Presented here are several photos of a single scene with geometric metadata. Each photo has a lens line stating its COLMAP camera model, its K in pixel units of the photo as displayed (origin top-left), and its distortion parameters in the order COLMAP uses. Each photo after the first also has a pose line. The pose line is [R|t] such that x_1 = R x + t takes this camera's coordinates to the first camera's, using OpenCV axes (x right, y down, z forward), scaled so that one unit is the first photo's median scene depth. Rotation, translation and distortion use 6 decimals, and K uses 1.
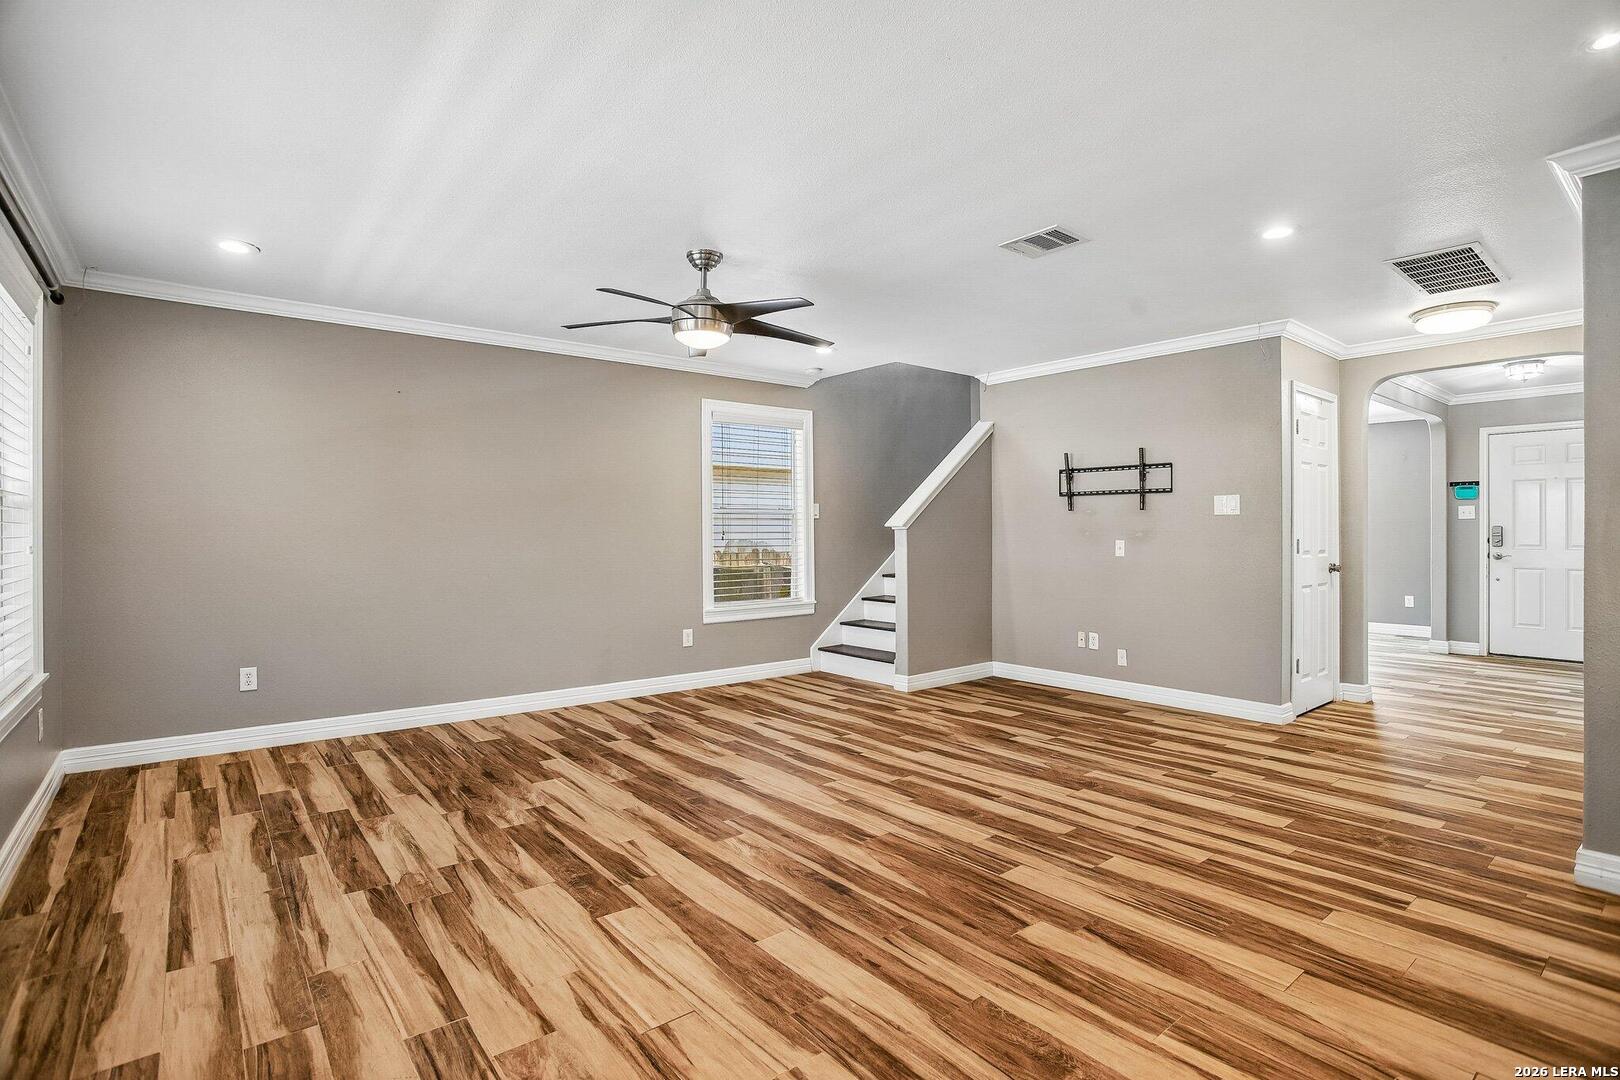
lens RADIAL K [[790.8, 0, 805.3], [0, 790.8, 524.7], [0, 0, 1]] dist [-0.074060, 0.028724]
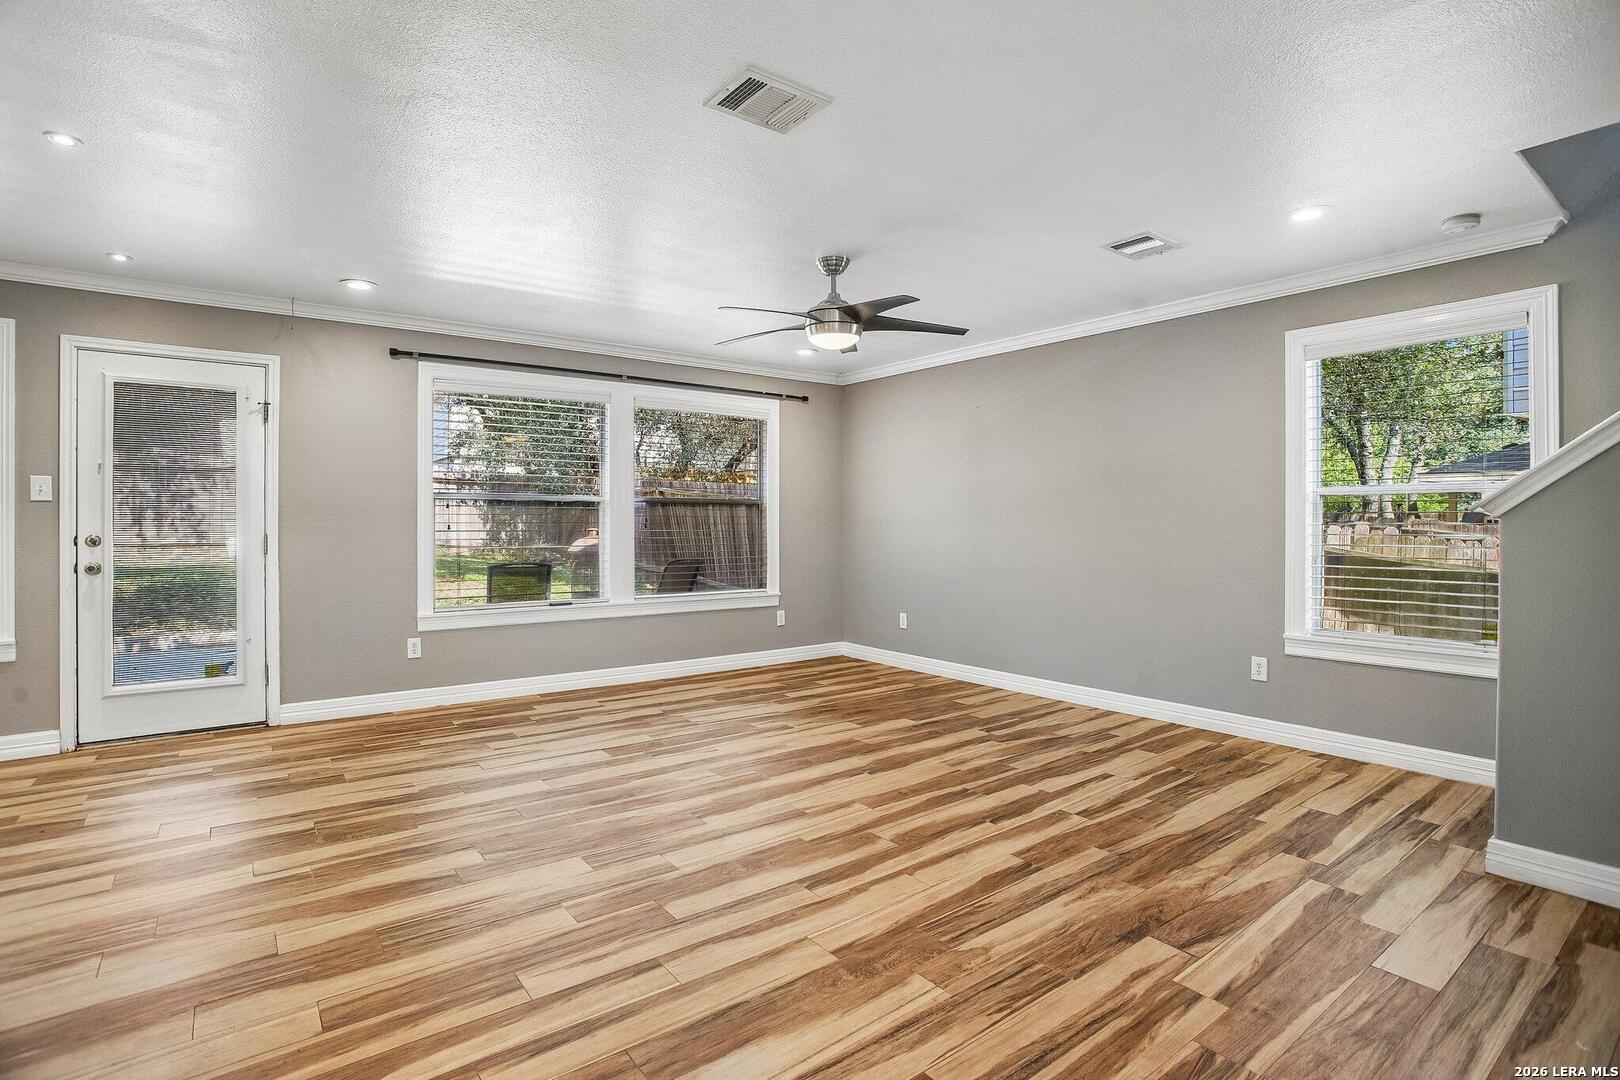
lens RADIAL K [[790.8, 0, 805.3], [0, 790.8, 524.7], [0, 0, 1]] dist [-0.074060, 0.028724]
pose [[-0.030009, 0.003794, -0.999542, 0.988316], [0.007006, 0.999969, 0.003585, 0.009716], [0.999525, -0.006896, -0.030035, 1.043142]]
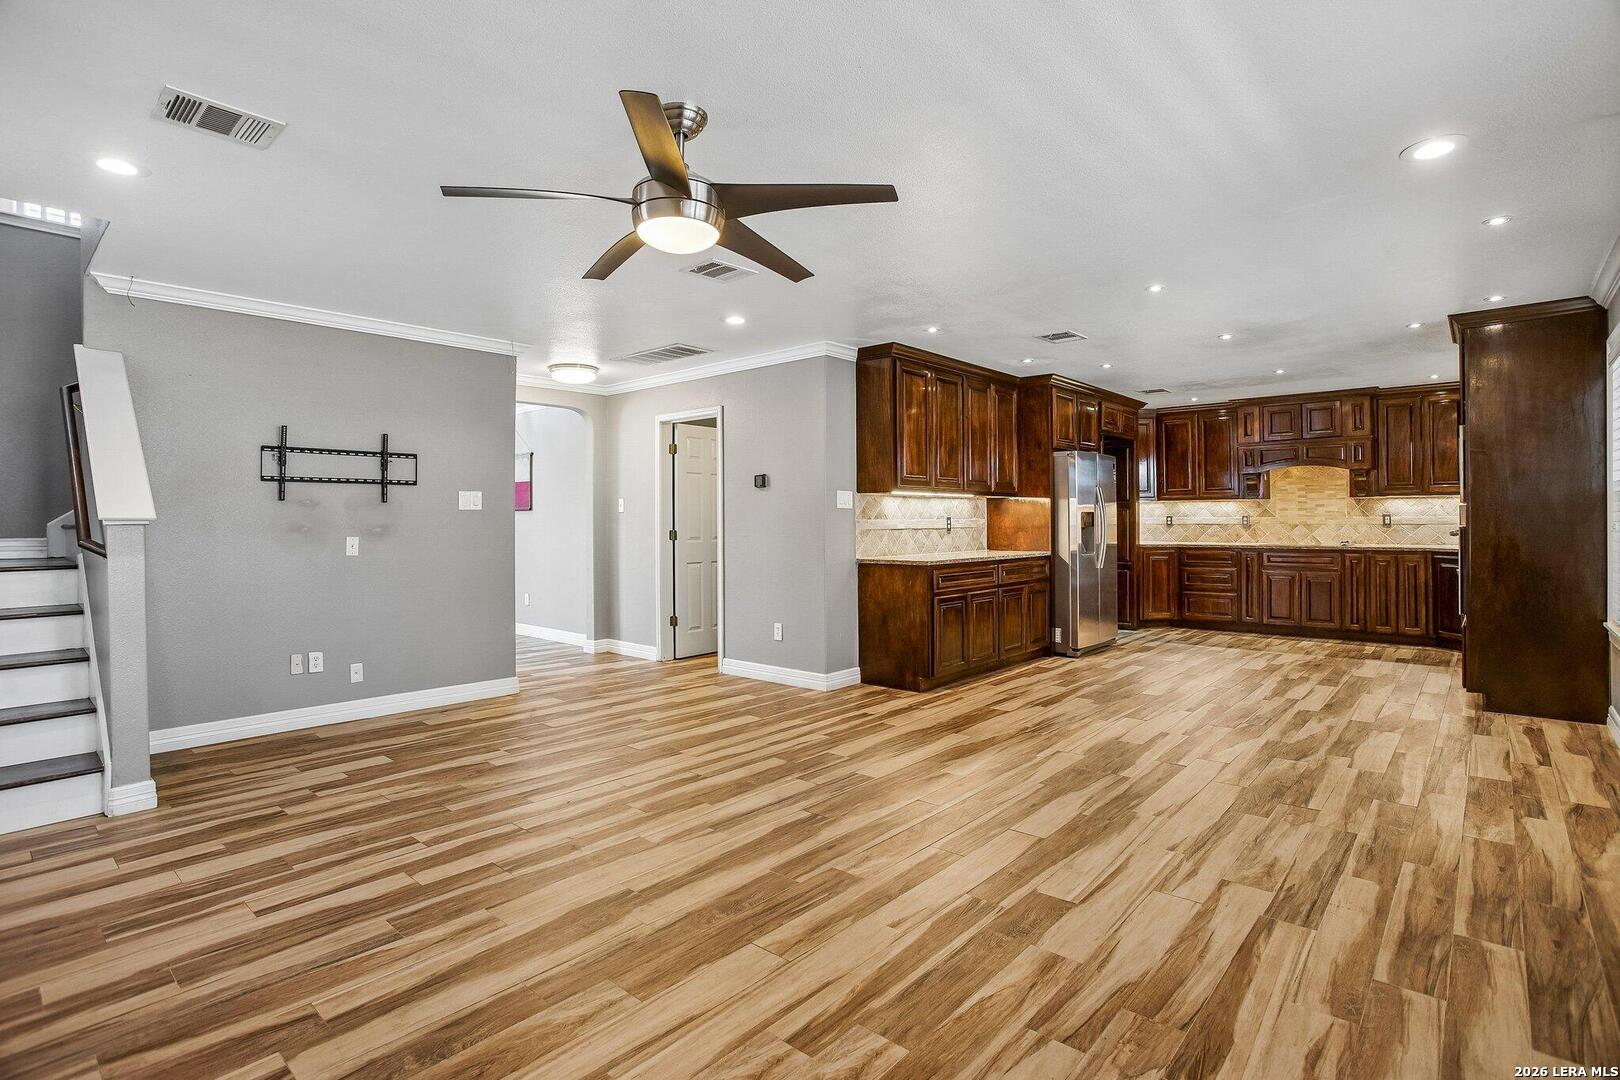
lens RADIAL K [[790.8, 0, 805.3], [0, 790.8, 524.7], [0, 0, 1]] dist [-0.074060, 0.028724]
pose [[-0.164385, 0.001285, 0.986395, -0.839271], [-0.000739, 0.999999, -0.001426, 0.011645], [-0.986396, -0.000963, -0.164383, 1.054344]]
